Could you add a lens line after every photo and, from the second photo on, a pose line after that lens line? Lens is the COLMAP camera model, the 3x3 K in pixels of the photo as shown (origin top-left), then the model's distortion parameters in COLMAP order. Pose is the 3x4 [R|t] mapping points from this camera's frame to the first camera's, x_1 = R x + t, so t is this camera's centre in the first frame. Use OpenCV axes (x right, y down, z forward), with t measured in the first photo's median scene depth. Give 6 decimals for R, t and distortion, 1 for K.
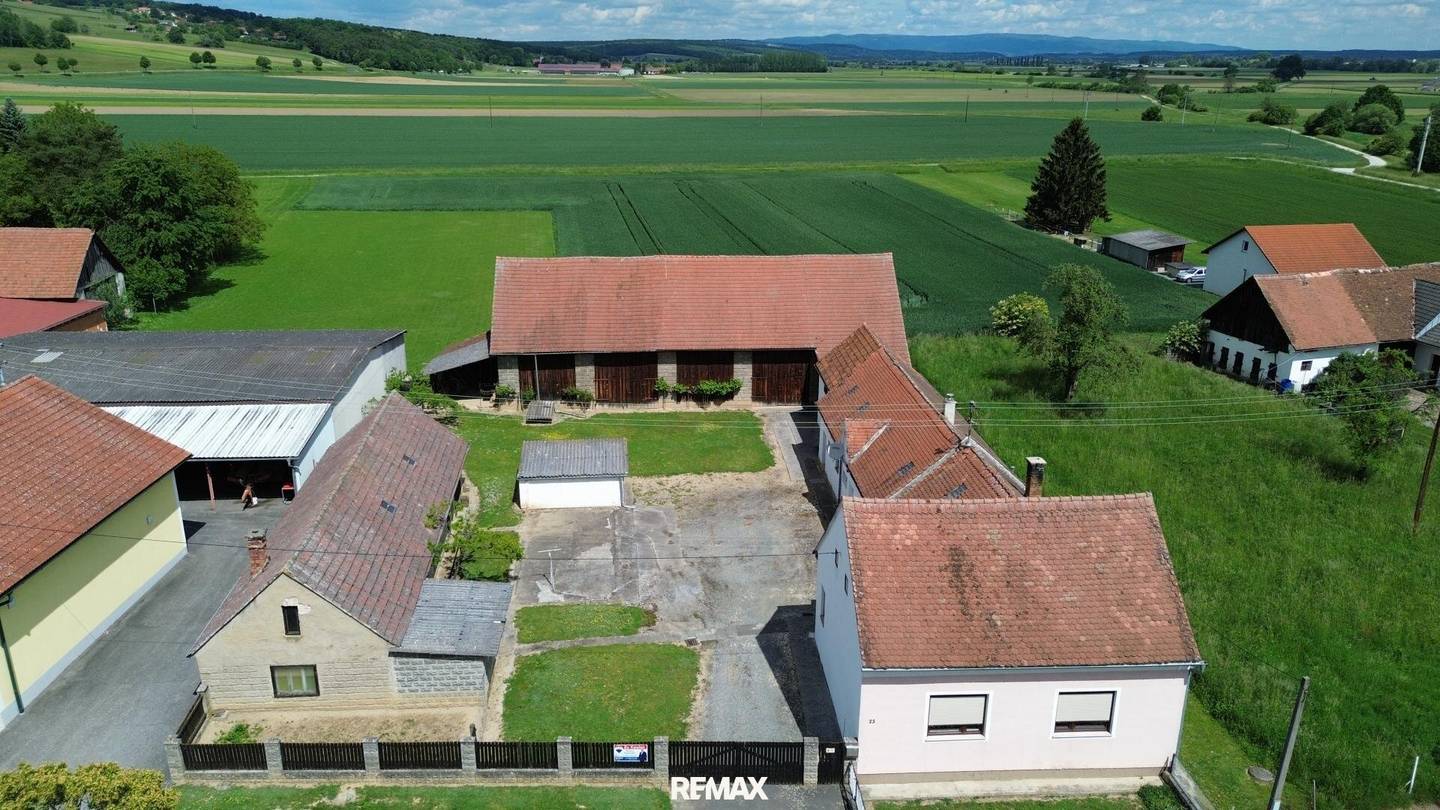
lens RADIAL K [[1078.3, 0, 720.0], [0, 1078.3, 405.0], [0, 0, 1]] dist [0.070236, -0.001744]
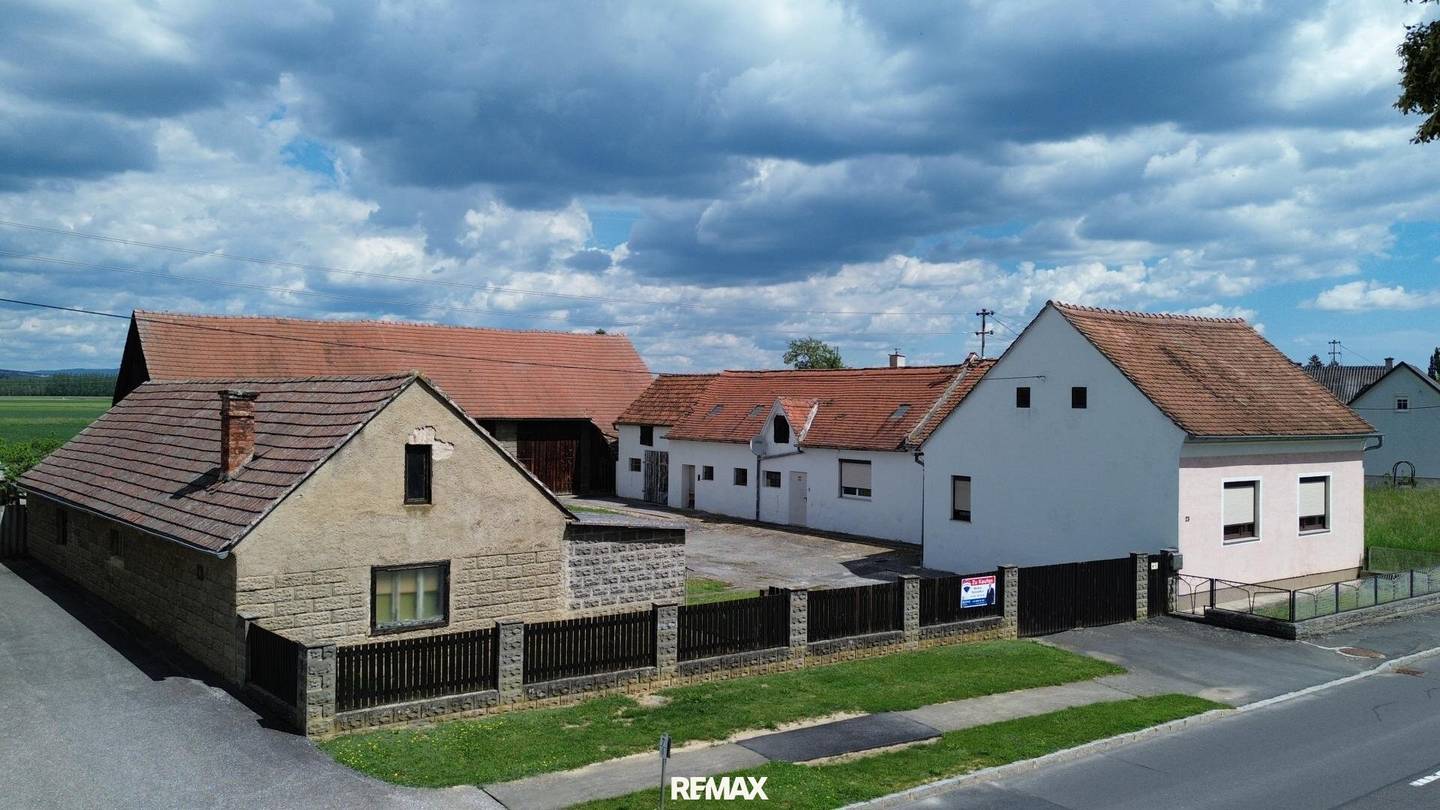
lens RADIAL K [[1132.1, 0, 725.3], [0, 1132.1, 404.0], [0, 0, 1]] dist [0.101666, -0.001065]
pose [[0.819728, 0.002693, 0.572746, -0.604621], [0.182293, 0.946761, -0.265354, 0.351021], [-0.542968, 0.321926, 0.775596, 0.451017]]
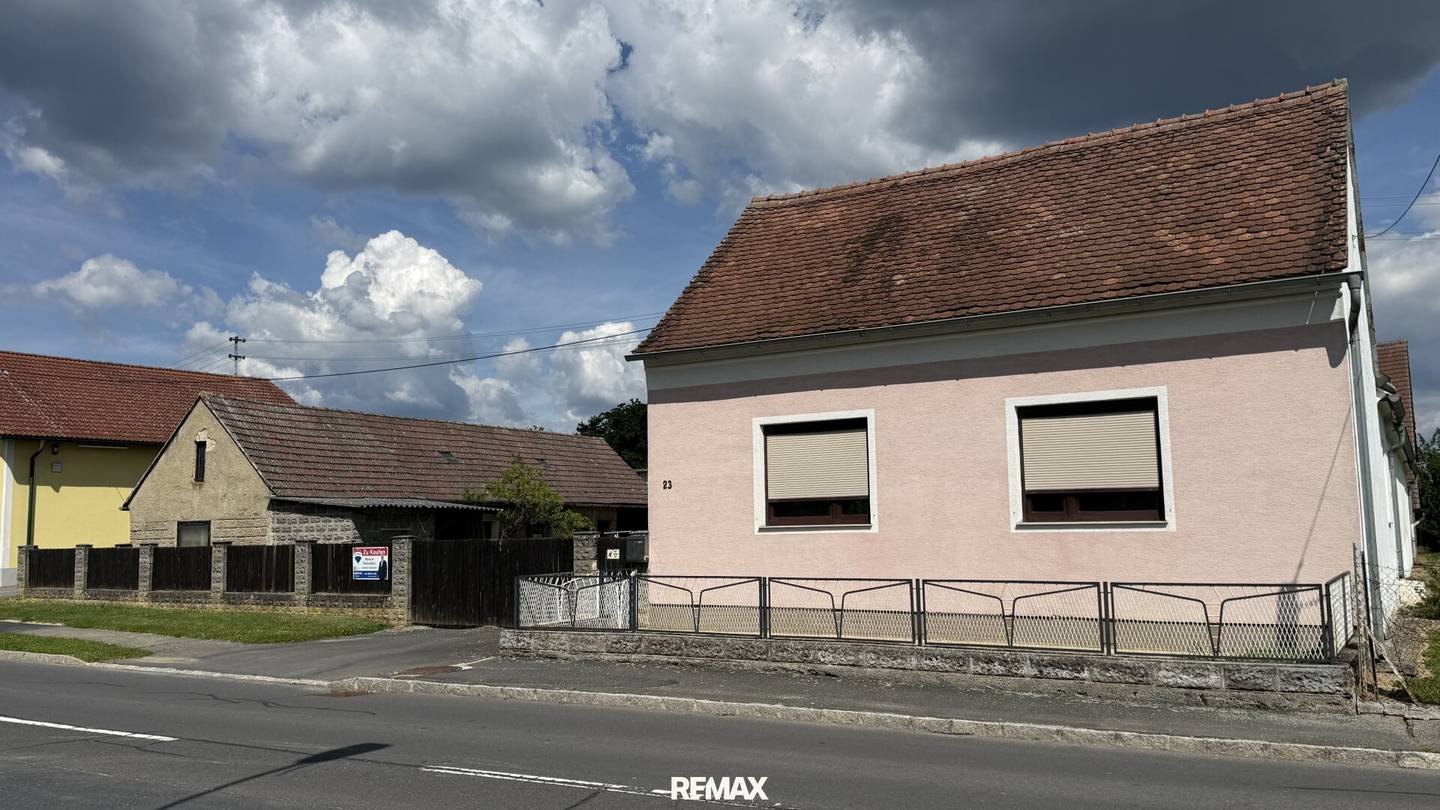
lens RADIAL K [[1181.5, 0, 695.0], [0, 1181.5, 411.1], [0, 0, 1]] dist [0.242011, -0.524332]
pose [[0.805404, -0.076414, -0.587781, 0.459906], [-0.179101, 0.913926, -0.364228, 0.434715], [0.565020, 0.398622, 0.722393, 0.536186]]
